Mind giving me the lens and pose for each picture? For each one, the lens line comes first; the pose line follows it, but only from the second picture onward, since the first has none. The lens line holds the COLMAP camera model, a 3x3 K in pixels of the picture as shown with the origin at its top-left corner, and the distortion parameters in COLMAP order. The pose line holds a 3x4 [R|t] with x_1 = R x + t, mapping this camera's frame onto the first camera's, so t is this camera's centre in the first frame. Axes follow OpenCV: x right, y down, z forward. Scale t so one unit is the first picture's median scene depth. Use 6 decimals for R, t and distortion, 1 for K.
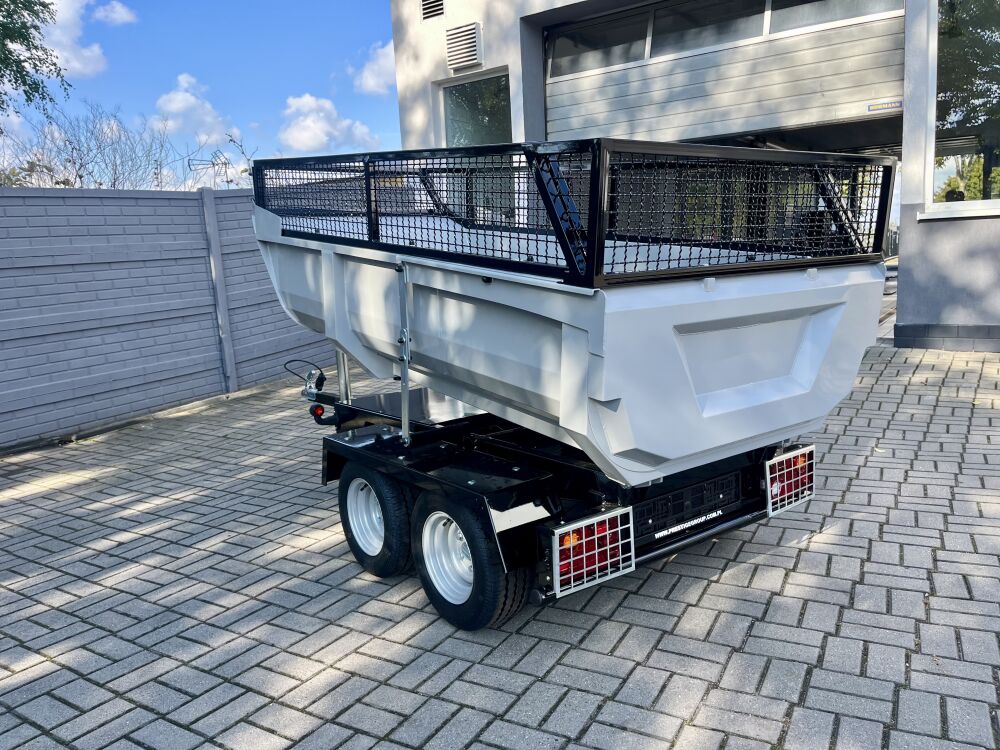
lens RADIAL K [[763.3, 0, 503.7], [0, 763.3, 352.0], [0, 0, 1]] dist [0.063999, -0.045646]
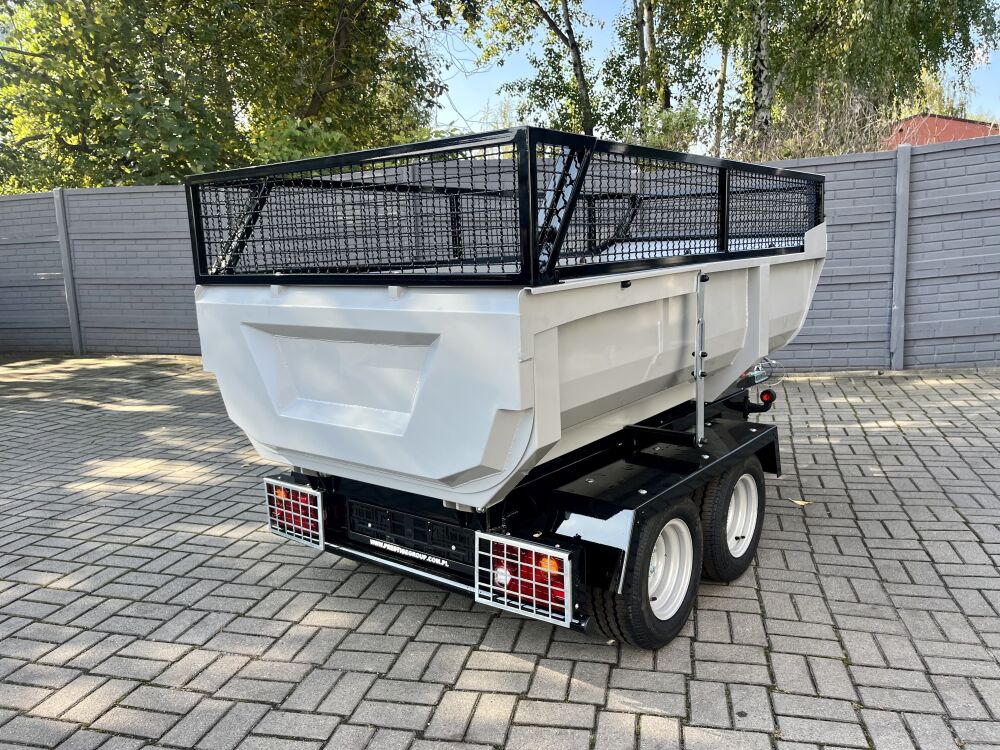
lens RADIAL K [[765.7, 0, 524.3], [0, 765.7, 365.5], [0, 0, 1]] dist [0.112894, -0.142119]
pose [[0.296569, 0.193617, -0.935179, 0.496454], [-0.112277, 0.979511, 0.167189, -0.076448], [0.948389, 0.055416, 0.312231, 0.367256]]
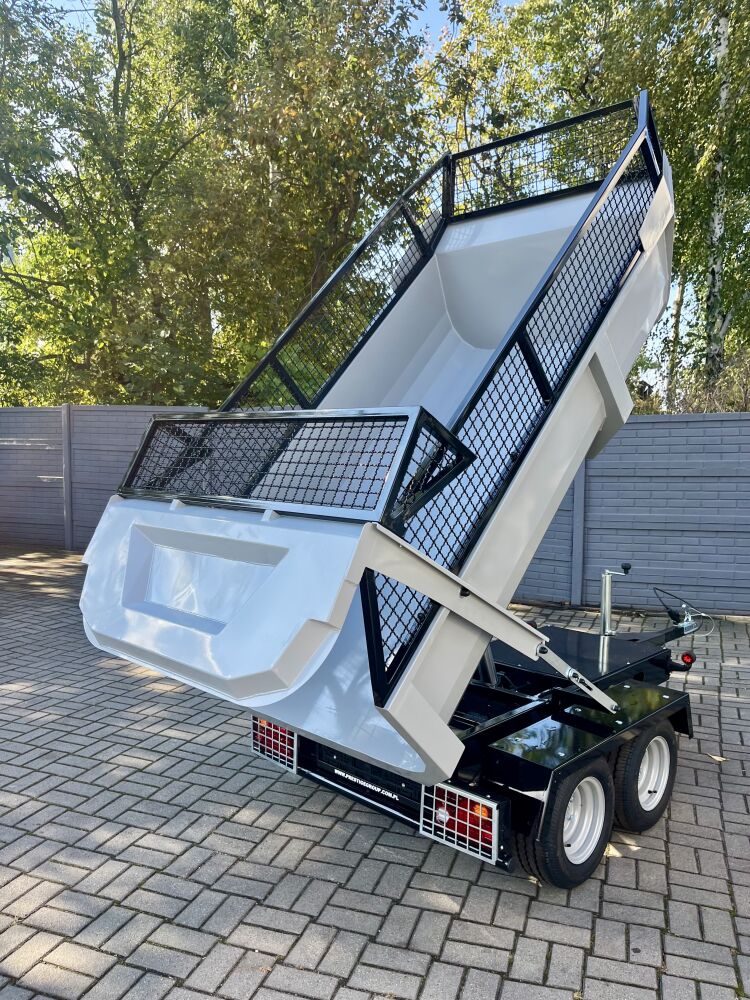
lens RADIAL K [[756.9, 0, 369.4], [0, 756.9, 502.9], [0, 0, 1]] dist [0.068304, -0.090985]
pose [[0.163454, 0.124945, -0.978607, 0.579047], [-0.137140, 0.985195, 0.102880, -0.136777], [0.976973, 0.117390, 0.178169, 0.333961]]
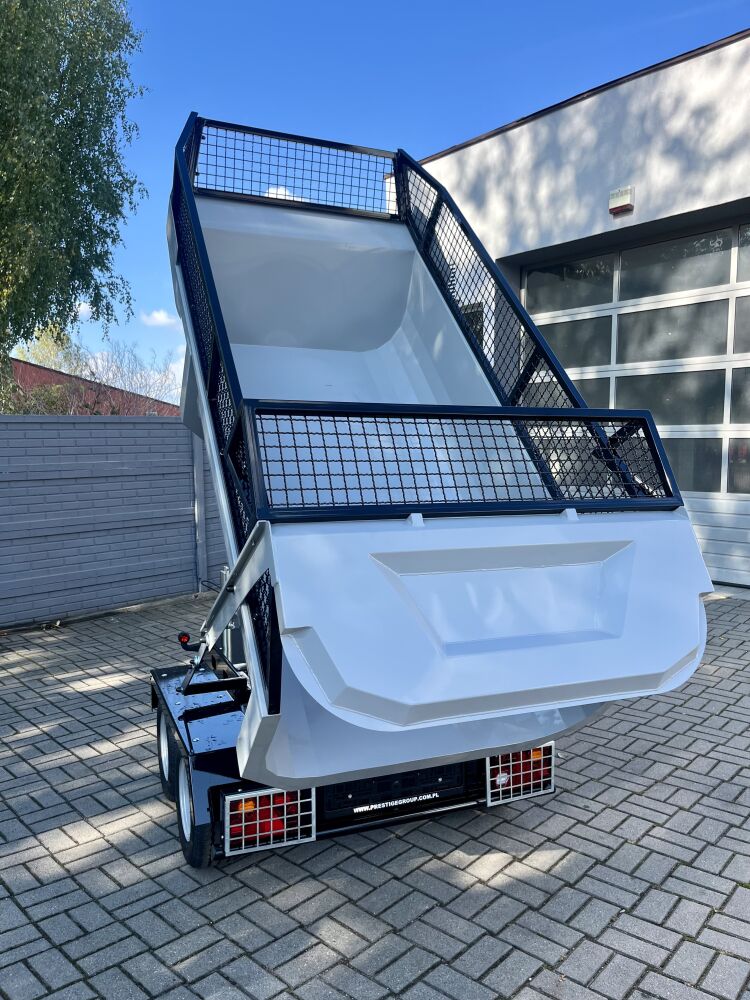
lens RADIAL K [[756.9, 0, 369.4], [0, 756.9, 502.9], [0, 0, 1]] dist [0.068304, -0.090985]
pose [[0.966031, 0.067439, -0.249472, 0.197274], [-0.080120, 0.995941, -0.041017, -0.066860], [0.245693, 0.059611, 0.967513, -0.034840]]
